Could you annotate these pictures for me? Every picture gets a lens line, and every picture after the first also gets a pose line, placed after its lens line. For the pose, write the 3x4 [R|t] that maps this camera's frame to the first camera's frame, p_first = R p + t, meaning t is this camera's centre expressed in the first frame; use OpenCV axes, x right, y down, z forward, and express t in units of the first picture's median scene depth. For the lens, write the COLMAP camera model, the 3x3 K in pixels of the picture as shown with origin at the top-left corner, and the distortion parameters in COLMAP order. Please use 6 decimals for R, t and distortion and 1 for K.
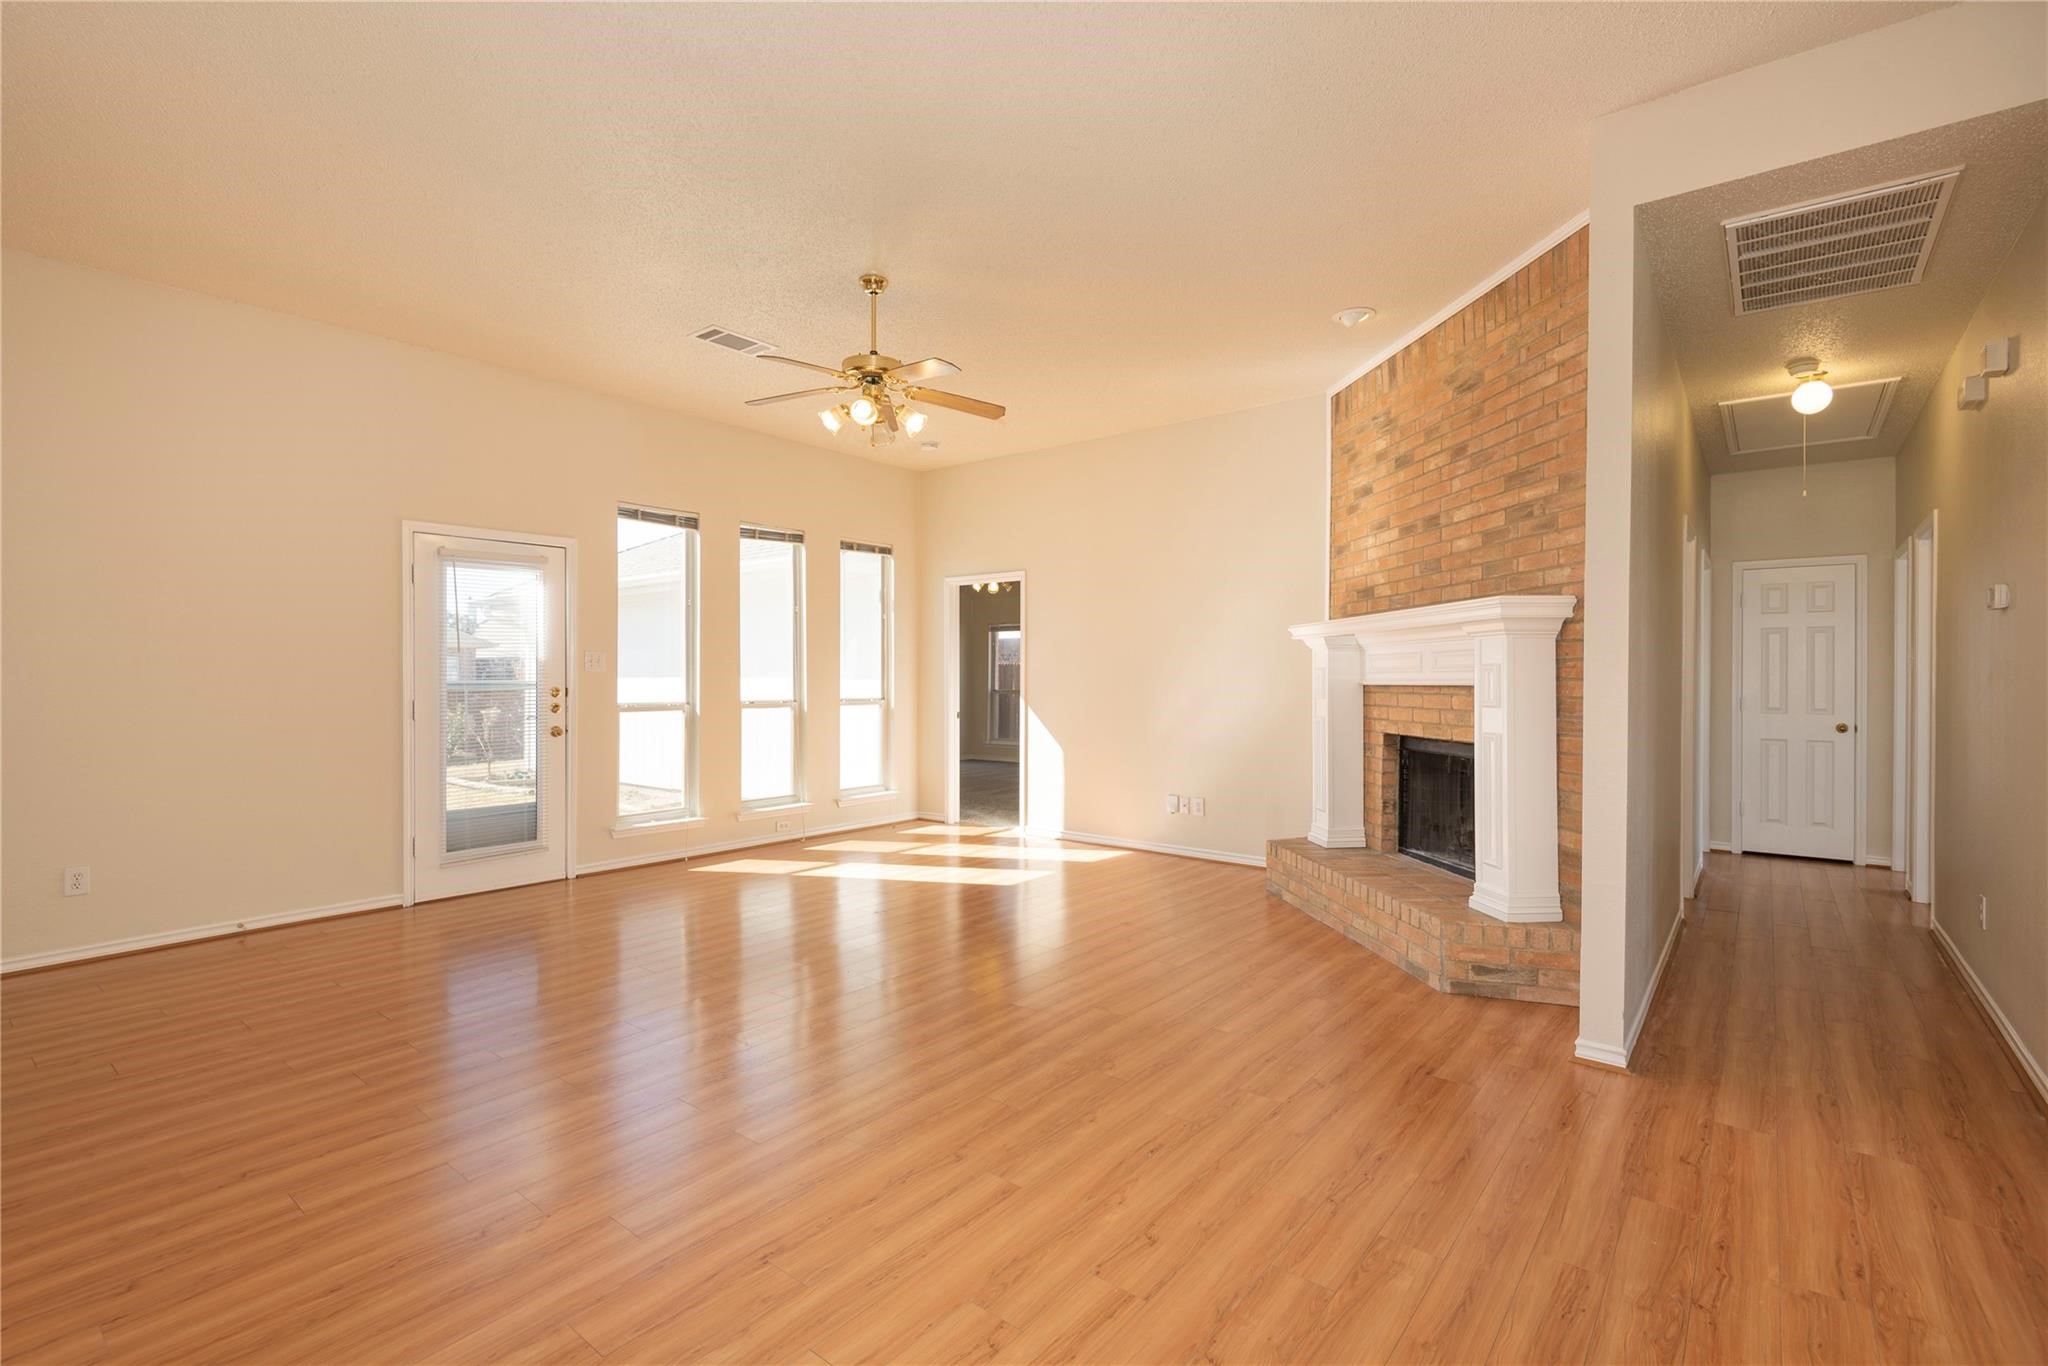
lens RADIAL K [[921.4, 0, 1025.6], [0, 921.4, 685.3], [0, 0, 1]] dist [0.023981, -0.012892]
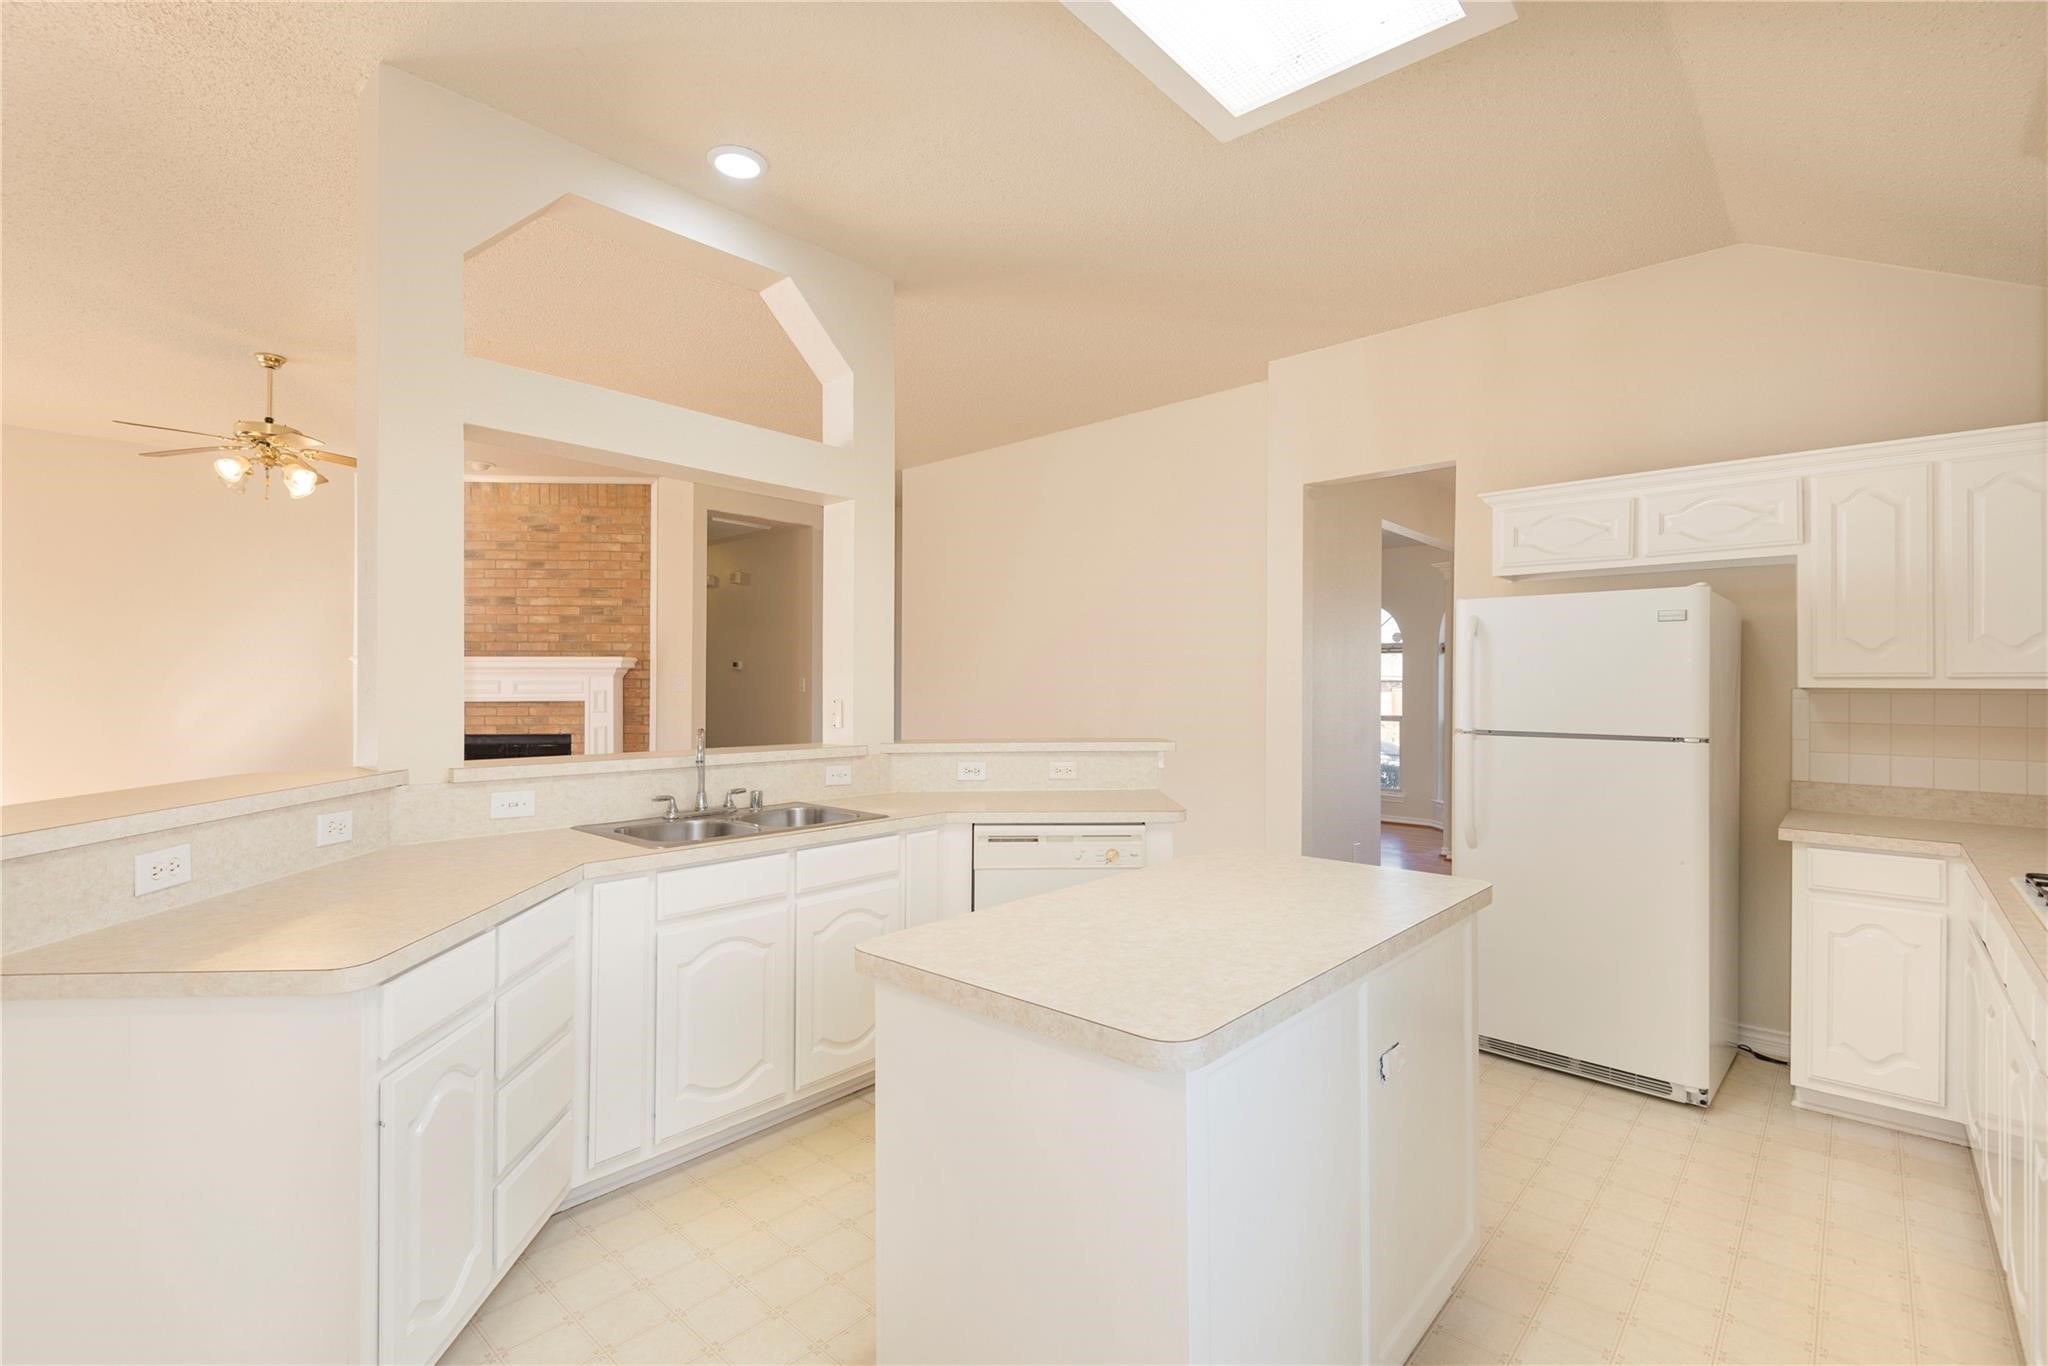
lens RADIAL K [[921.4, 0, 1028.3], [0, 921.4, 684.6], [0, 0, 1]] dist [0.023981, -0.012892]
pose [[0.056351, 0.000087, 0.998411, -1.249112], [0.006902, 0.999976, -0.000477, -0.024648], [-0.998387, 0.006918, 0.056349, -0.003328]]
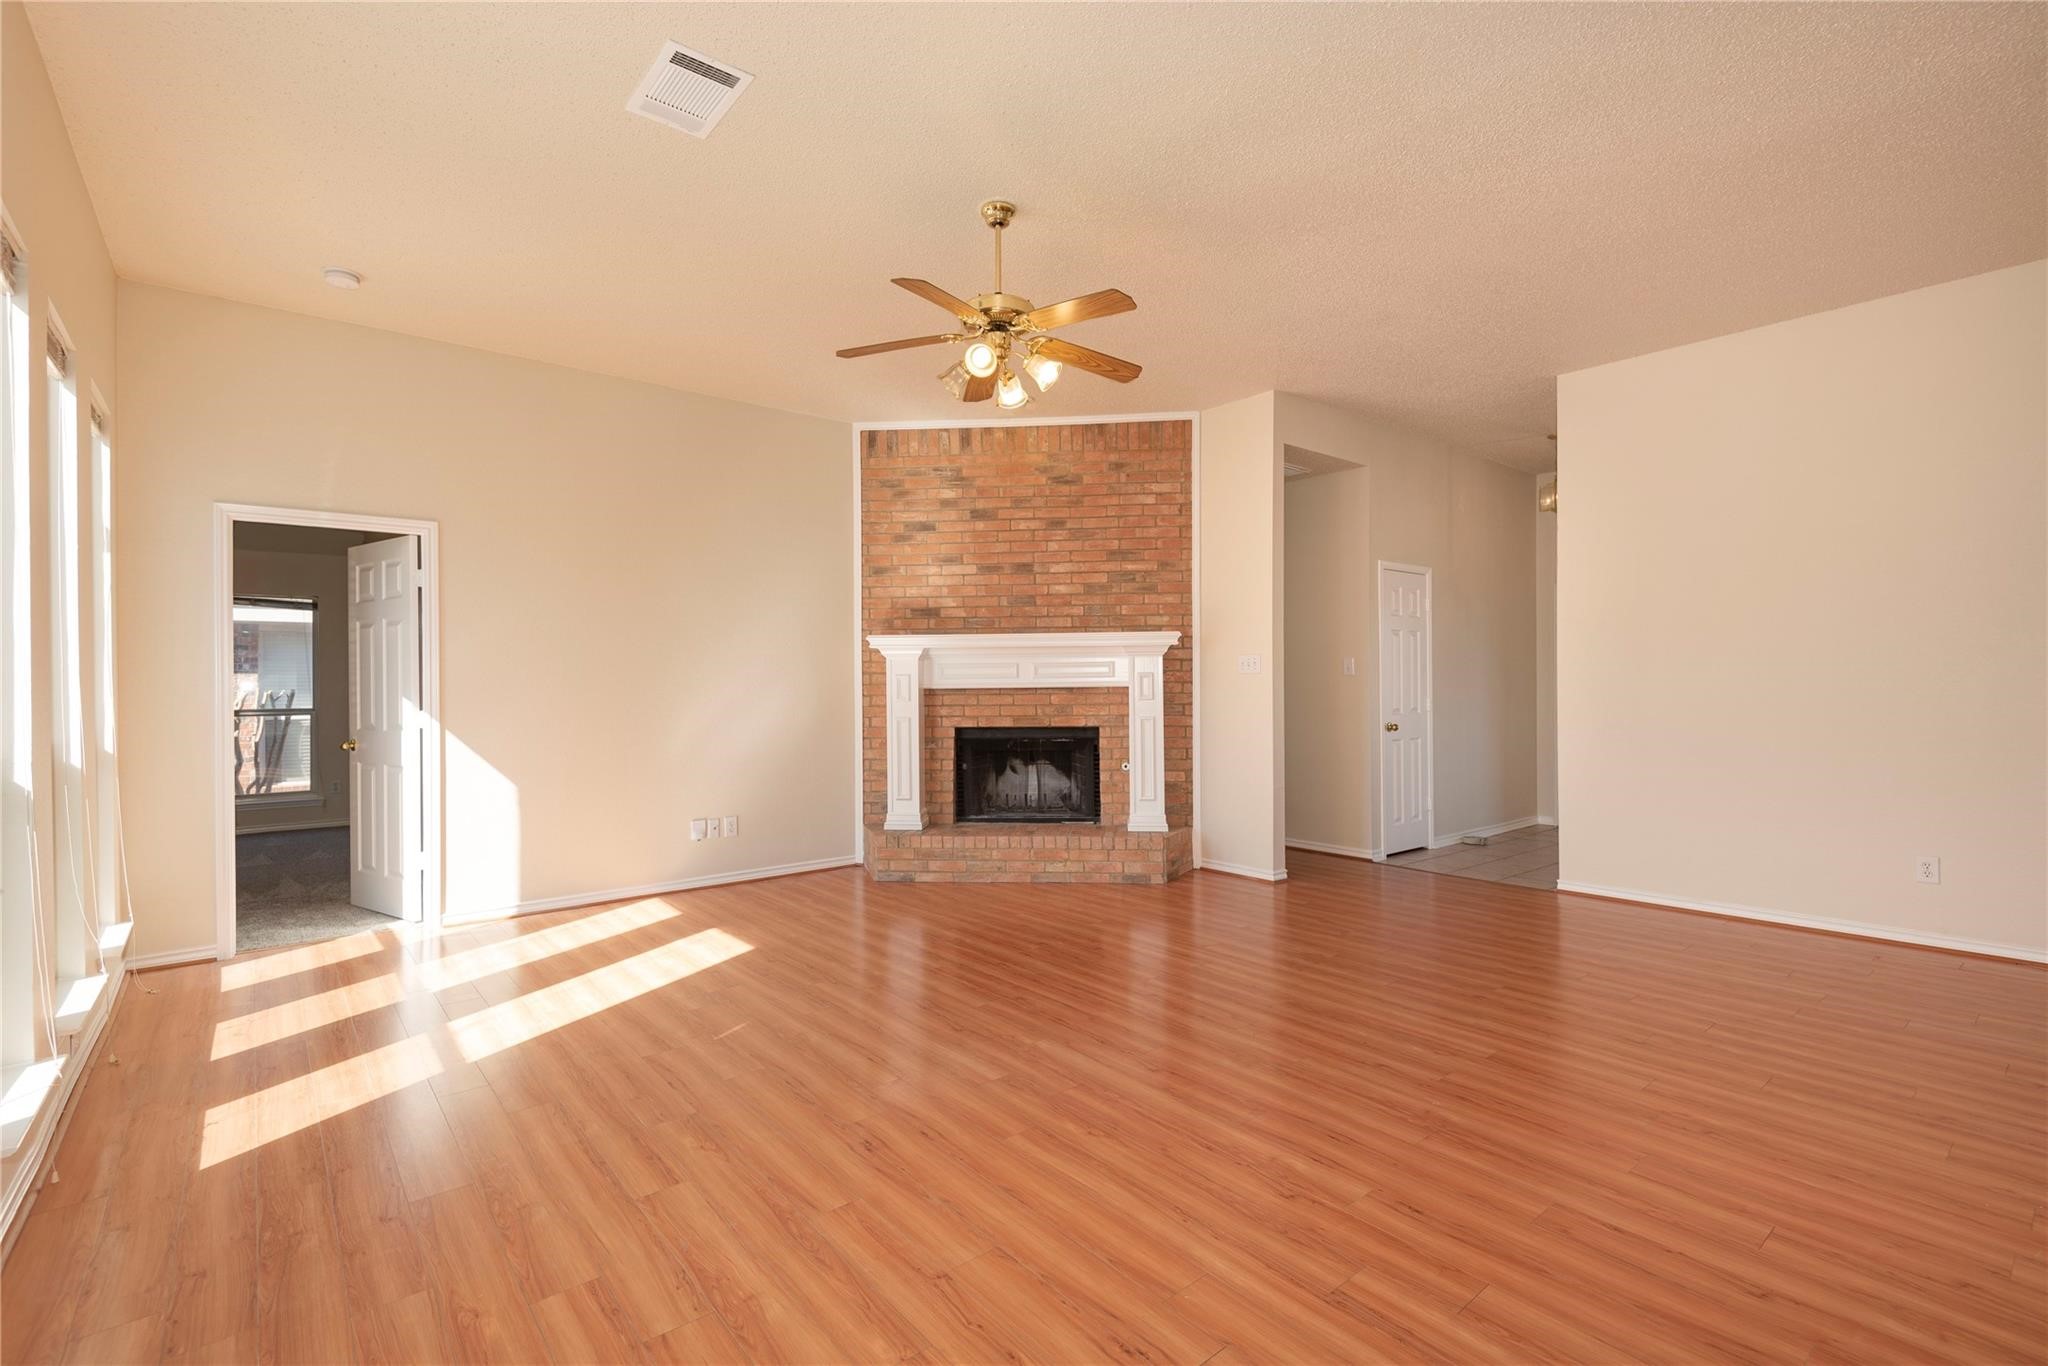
lens RADIAL K [[921.4, 0, 1018.2], [0, 921.4, 676.5], [0, 0, 1]] dist [0.023981, -0.012892]
pose [[0.204309, 0.004924, 0.978894, -0.978334], [0.015011, 0.999854, -0.008162, -0.006415], [-0.978791, 0.016362, 0.204205, 0.809790]]
